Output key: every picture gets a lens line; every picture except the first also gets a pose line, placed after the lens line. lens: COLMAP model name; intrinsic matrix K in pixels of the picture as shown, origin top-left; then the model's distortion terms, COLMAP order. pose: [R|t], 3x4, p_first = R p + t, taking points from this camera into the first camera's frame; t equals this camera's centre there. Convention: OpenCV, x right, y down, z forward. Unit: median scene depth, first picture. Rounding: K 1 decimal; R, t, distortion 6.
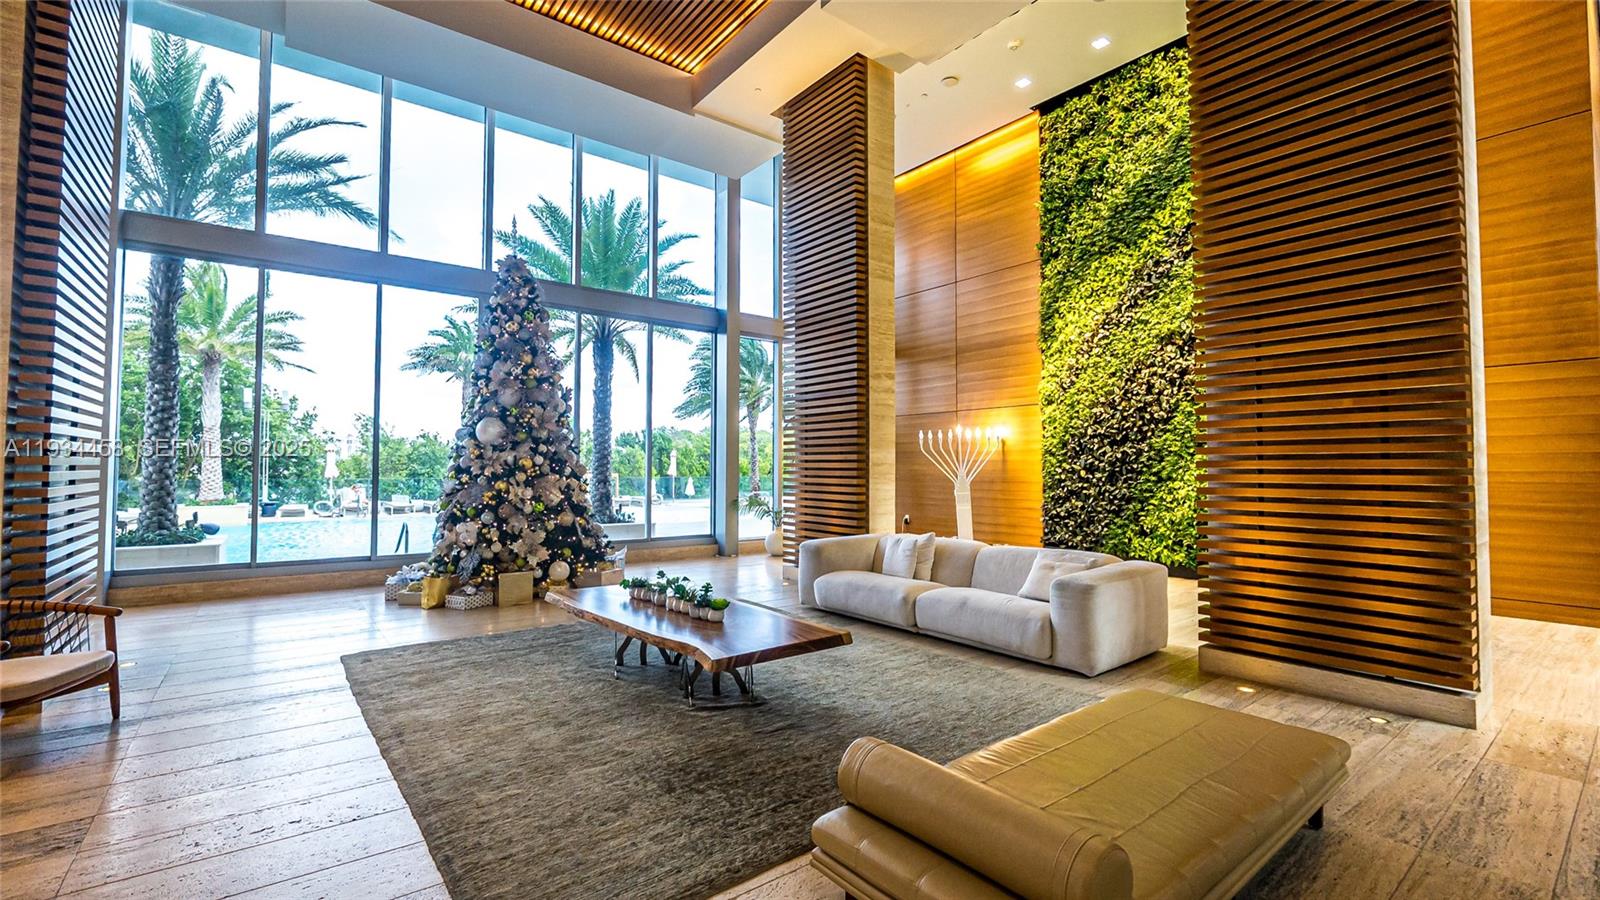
lens RADIAL K [[674.6, 0, 793.5], [0, 674.6, 449.5], [0, 0, 1]] dist [-0.006826, 0.000282]
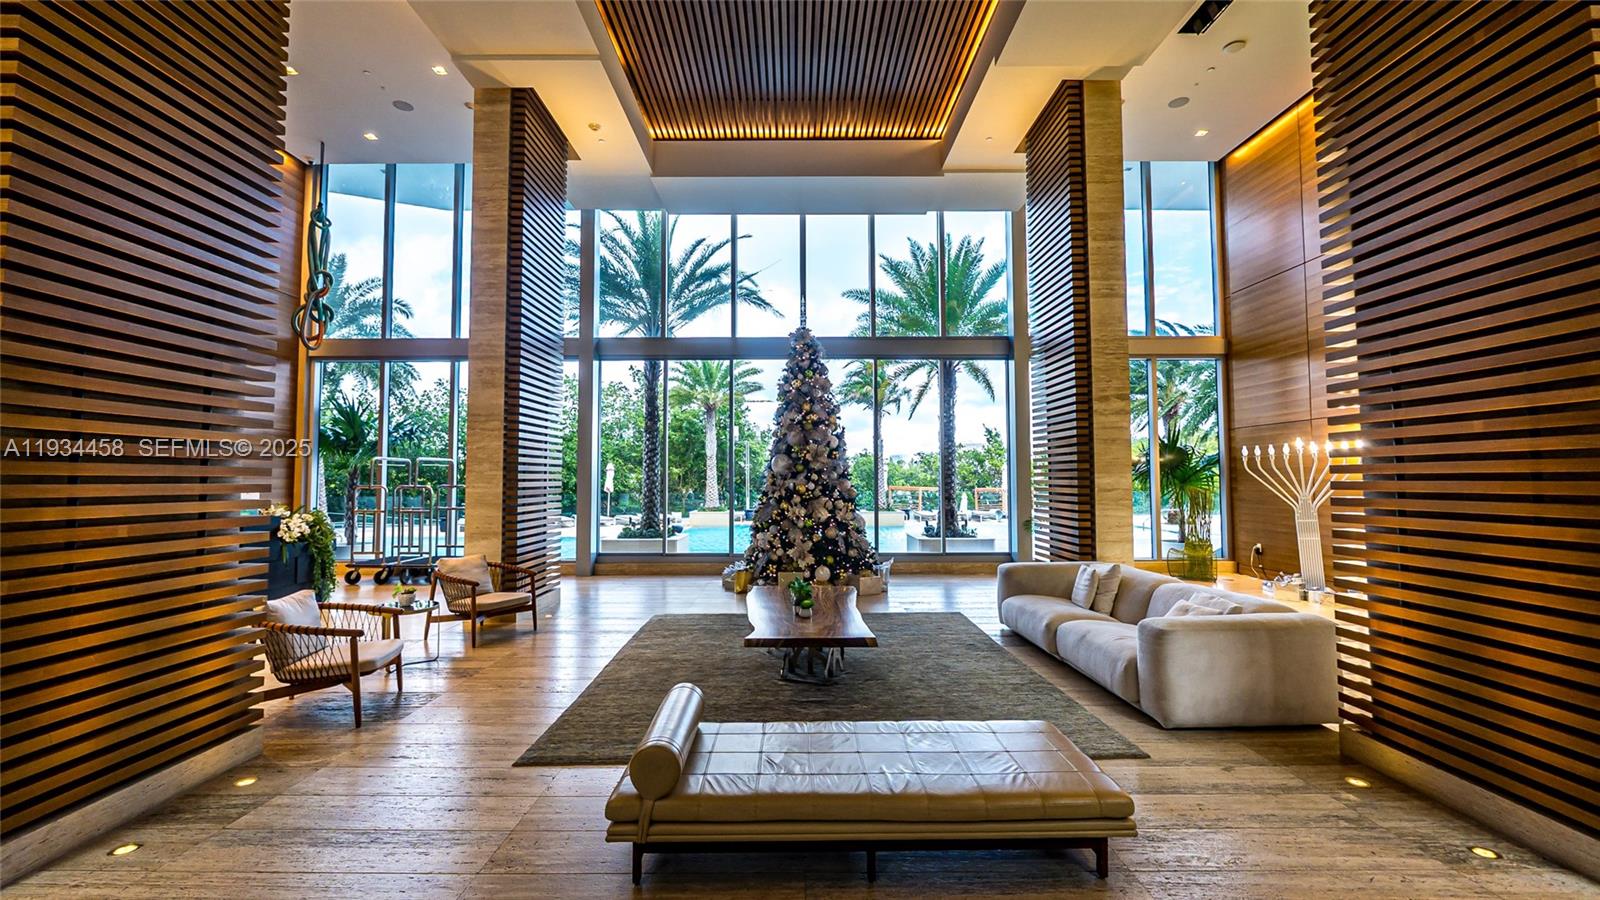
lens RADIAL K [[674.6, 0, 805.8], [0, 674.6, 450.6], [0, 0, 1]] dist [-0.006826, 0.000282]
pose [[0.795924, -0.030744, -0.604616, 0.377879], [0.022437, 0.999522, -0.021288, -0.023760], [0.604981, 0.003377, 0.796233, -0.028569]]
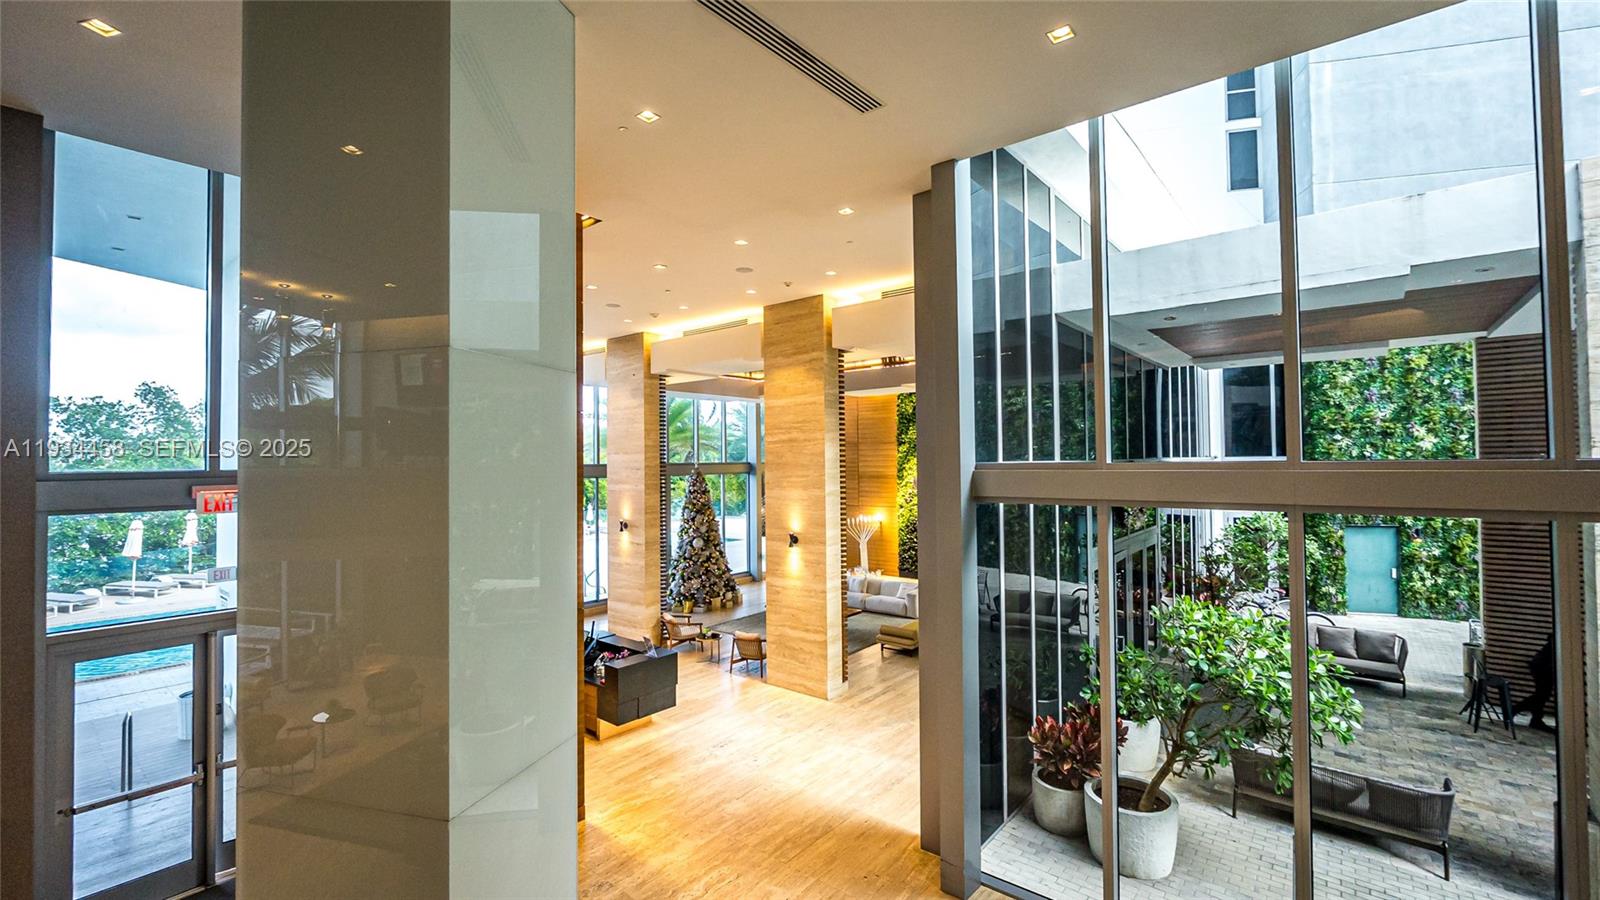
lens RADIAL K [[674.6, 0, 793.6], [0, 674.6, 446.7], [0, 0, 1]] dist [-0.006826, 0.000282]
pose [[0.975931, -0.007782, 0.217940, -0.625980], [0.005452, 0.999921, 0.011293, -0.404444], [-0.218011, -0.009833, 0.975897, -1.520898]]
